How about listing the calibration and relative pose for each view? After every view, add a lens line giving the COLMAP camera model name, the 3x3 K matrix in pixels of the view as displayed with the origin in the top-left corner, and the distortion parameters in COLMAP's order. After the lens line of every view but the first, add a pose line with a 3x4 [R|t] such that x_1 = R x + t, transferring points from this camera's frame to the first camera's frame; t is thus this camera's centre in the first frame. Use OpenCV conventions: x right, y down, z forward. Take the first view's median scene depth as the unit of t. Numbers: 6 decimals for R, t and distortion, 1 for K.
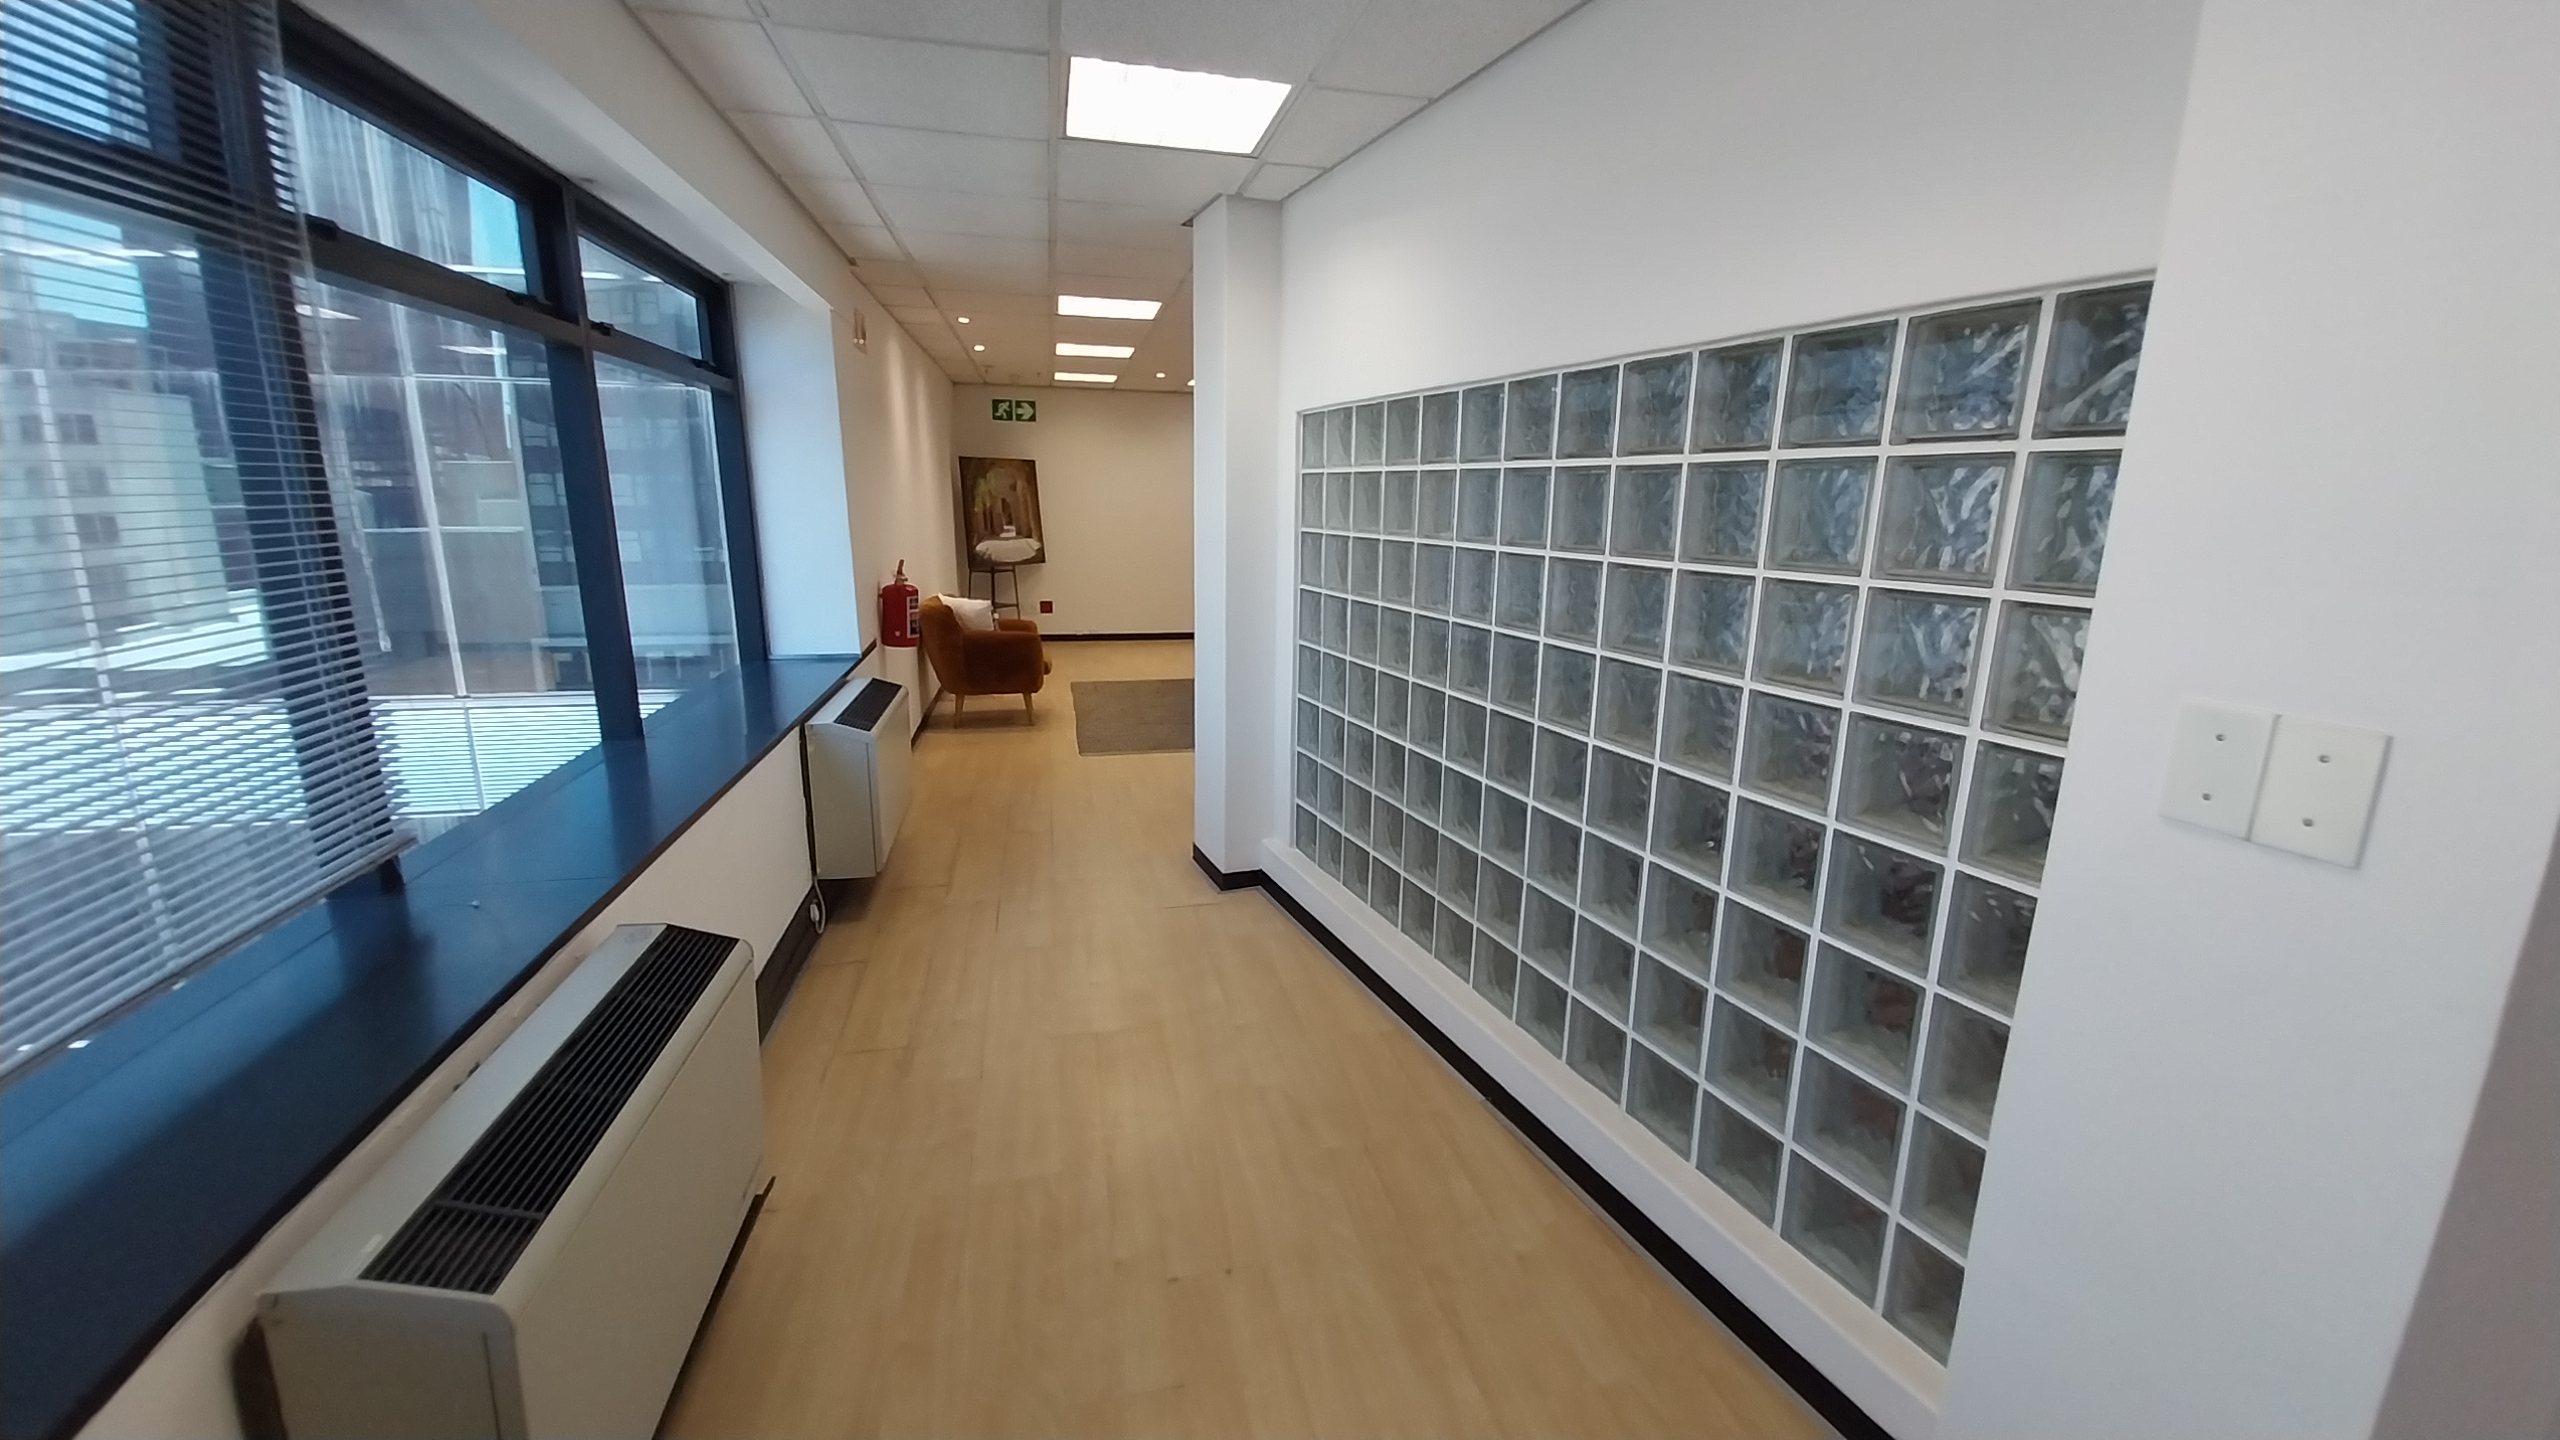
lens RADIAL K [[1002.6, 0, 1285.6], [0, 1002.6, 715.3], [0, 0, 1]] dist [0.008928, -0.008734]
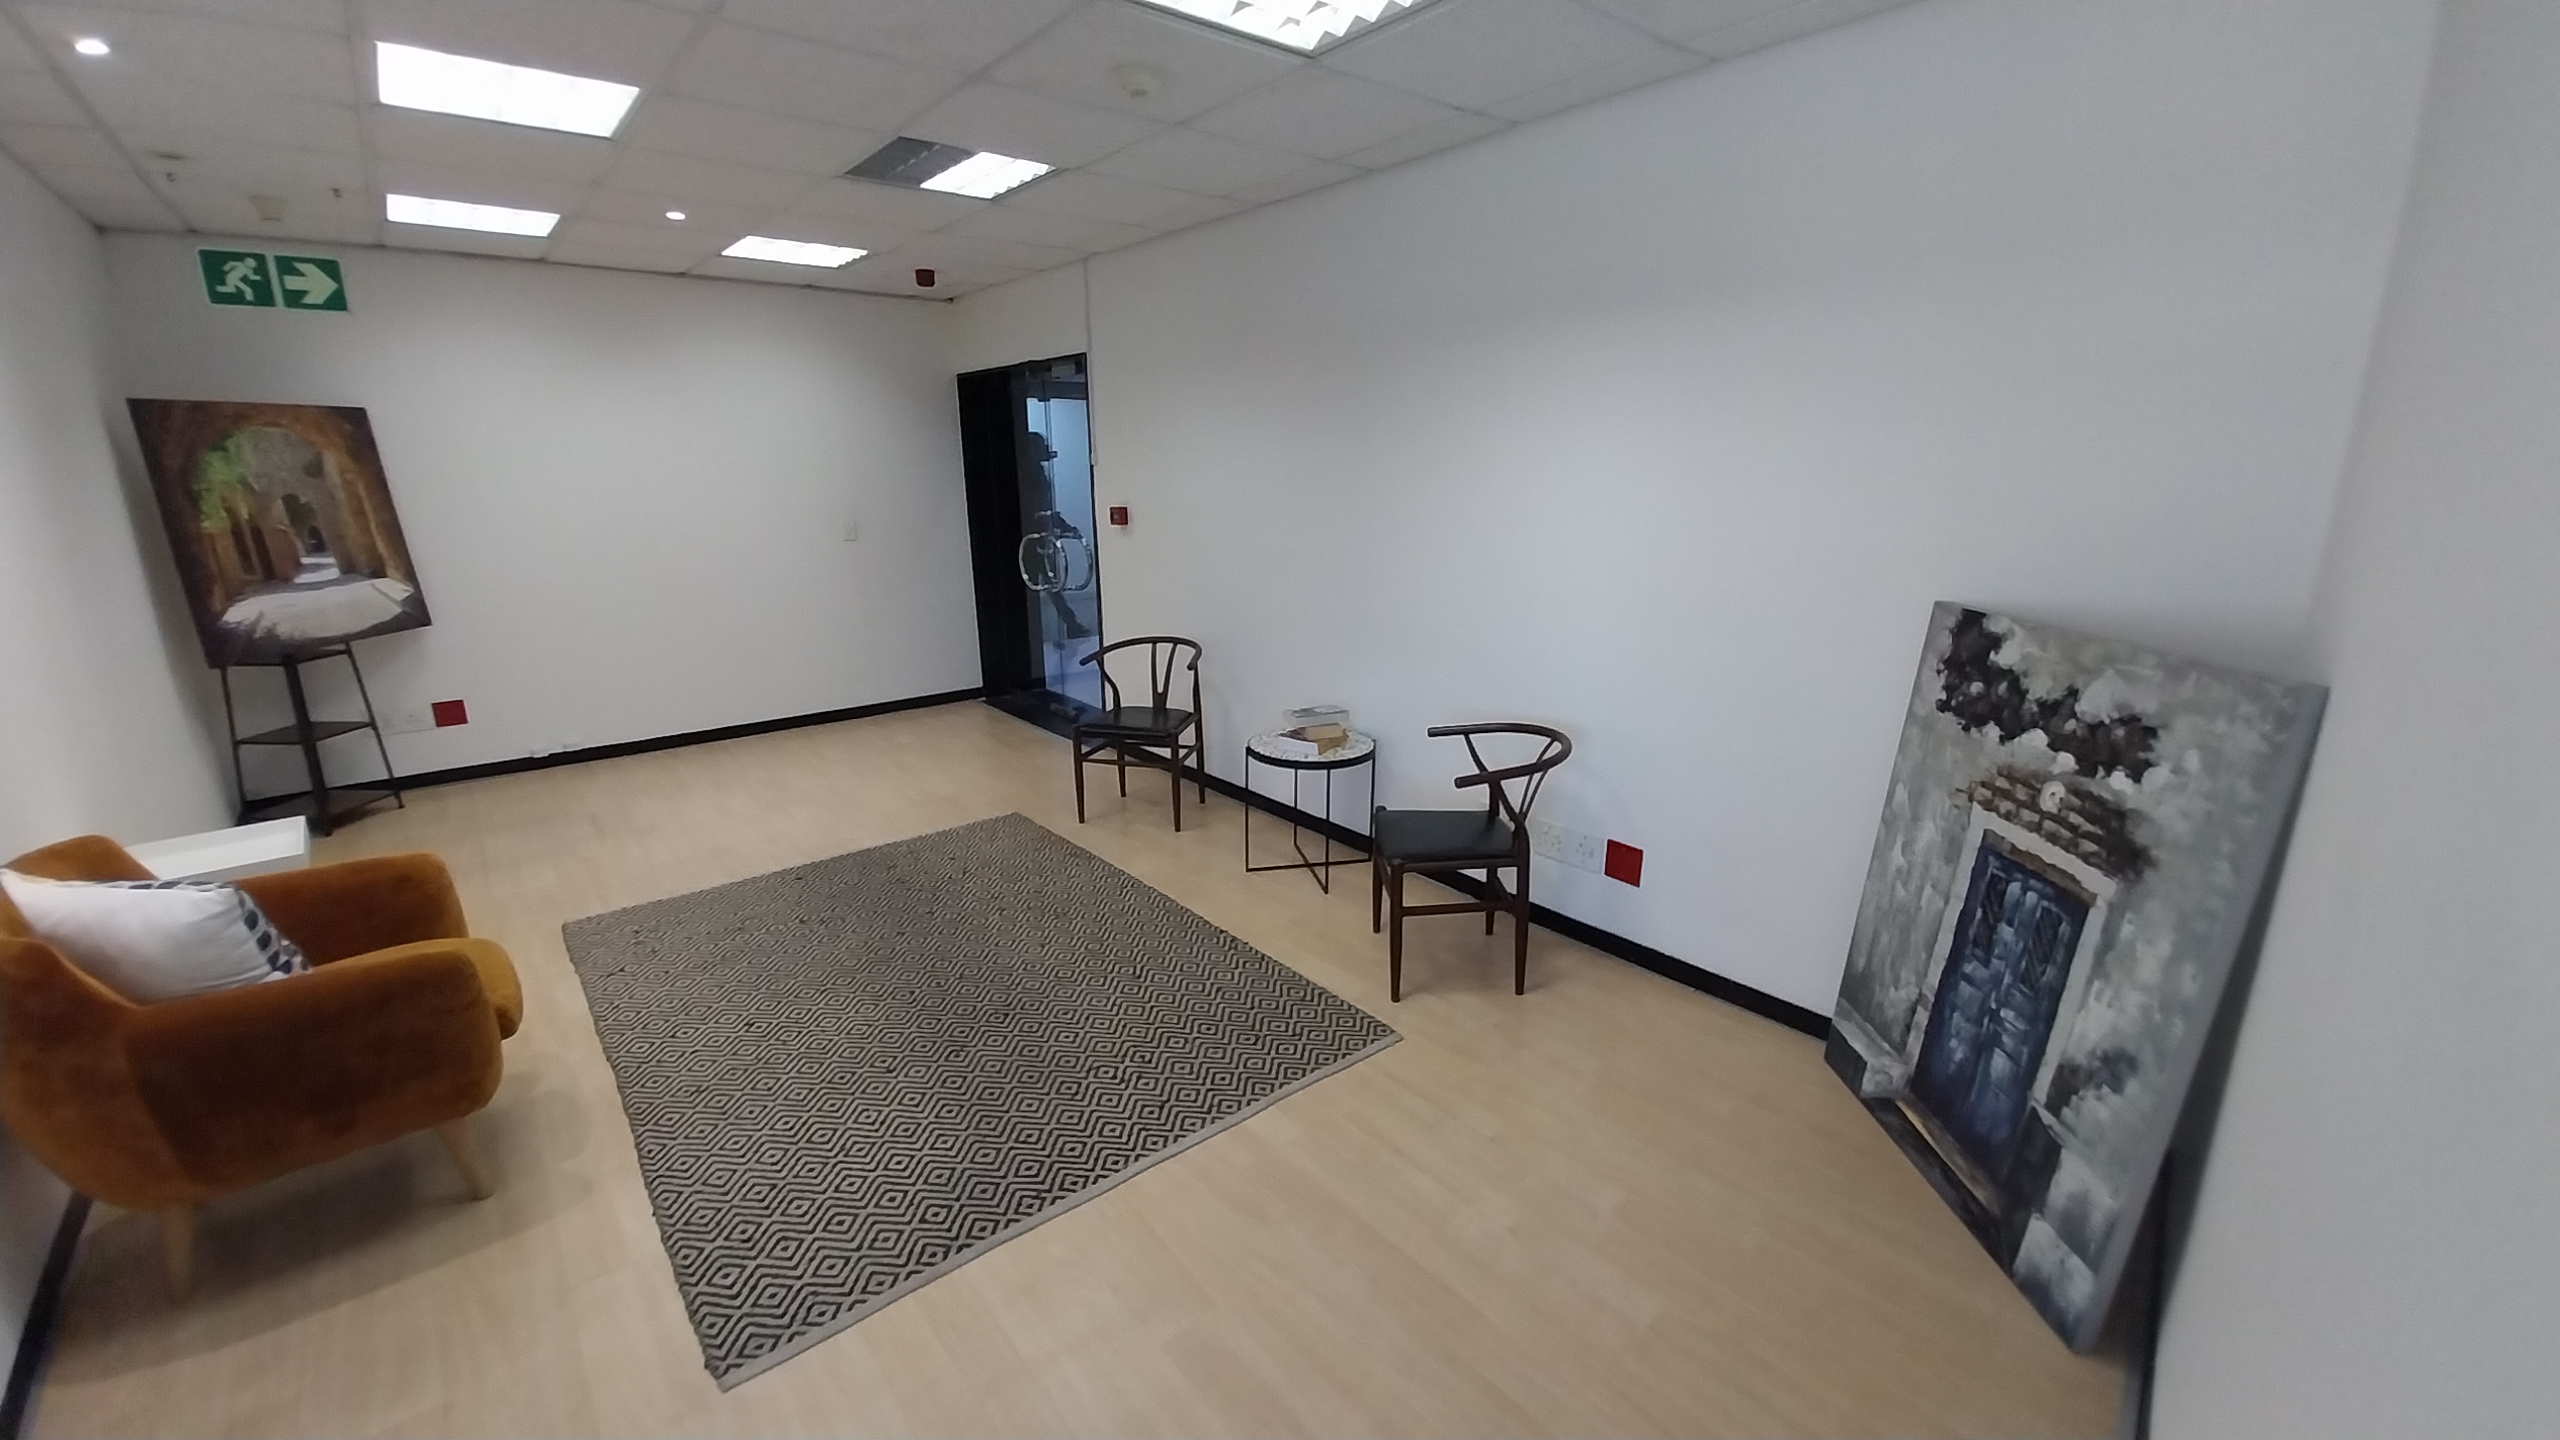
lens RADIAL K [[1002.6, 0, 1270.9], [0, 1002.6, 719.5], [0, 0, 1]] dist [0.008928, -0.008734]
pose [[0.892581, -0.136488, 0.429732, -0.100178], [0.117288, 0.990557, 0.070997, -0.100530], [-0.435364, -0.012968, 0.900161, 0.419947]]
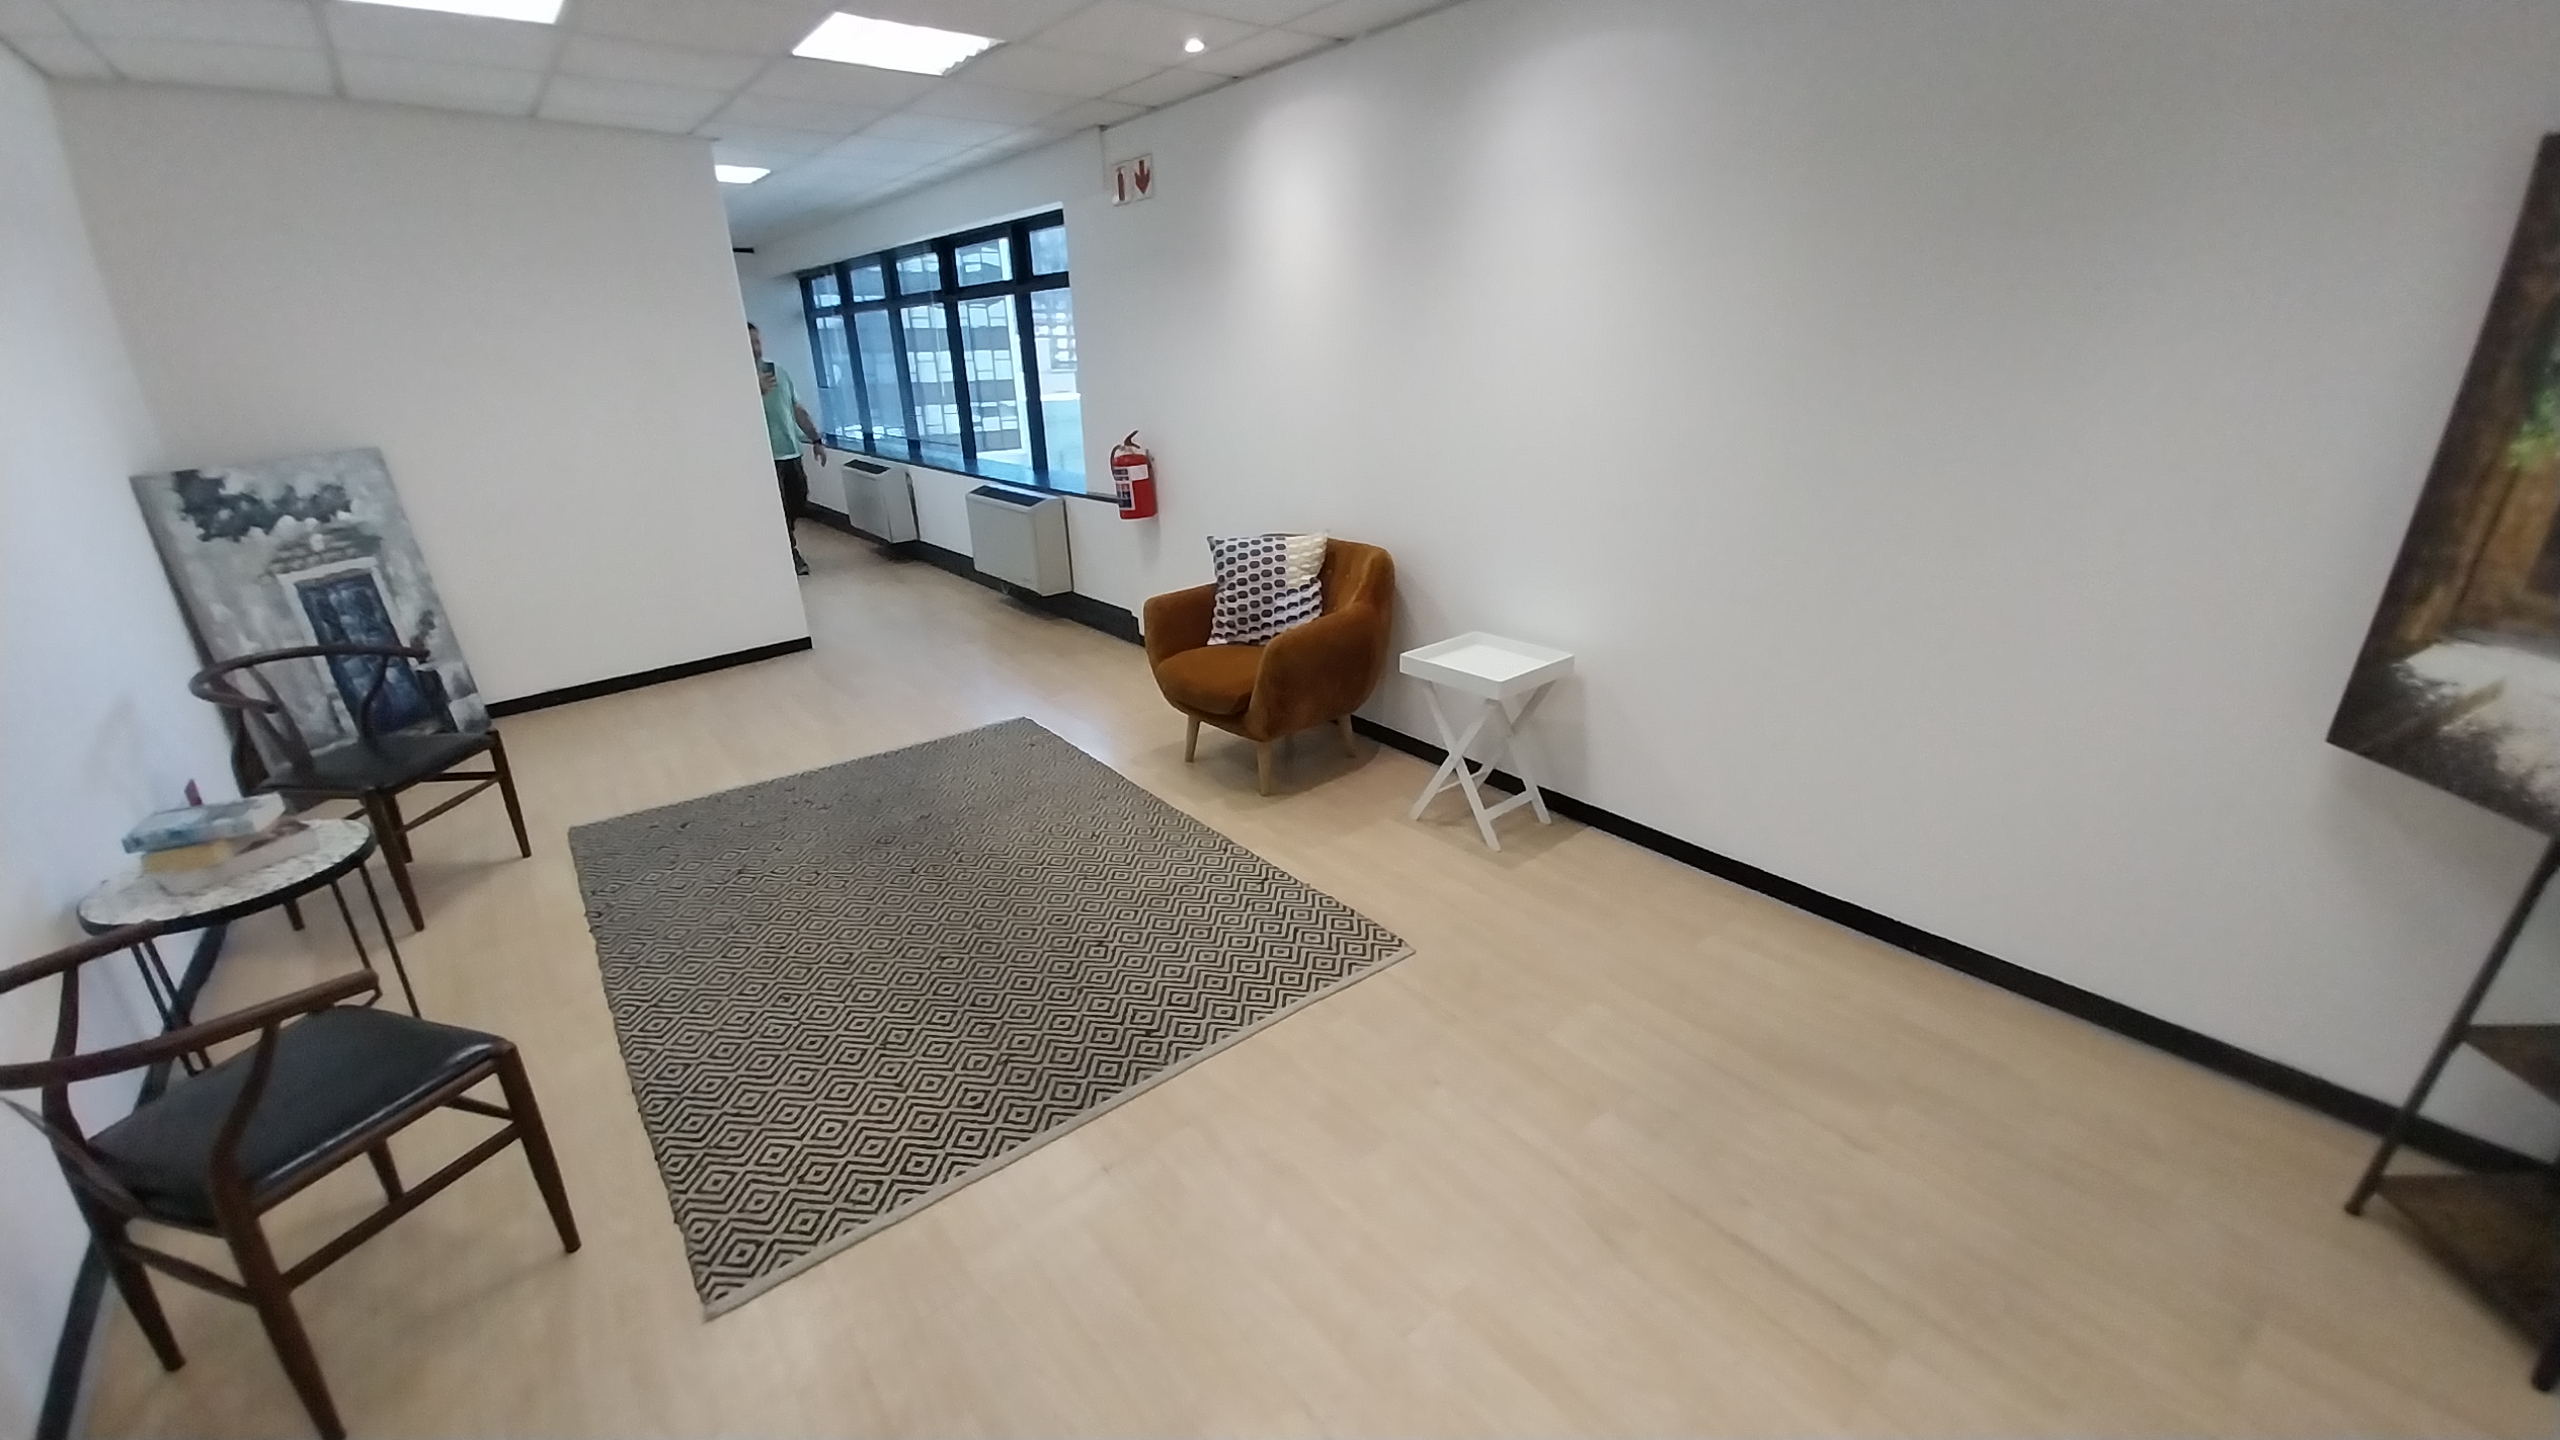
lens RADIAL K [[1002.6, 0, 1281.1], [0, 1002.6, 720.0], [0, 0, 1]] dist [0.008928, -0.008734]
pose [[-0.900100, 0.158451, -0.405849, -0.044544], [-0.083269, 0.851786, 0.517229, -0.231626], [0.427652, 0.499353, -0.753499, 1.041604]]
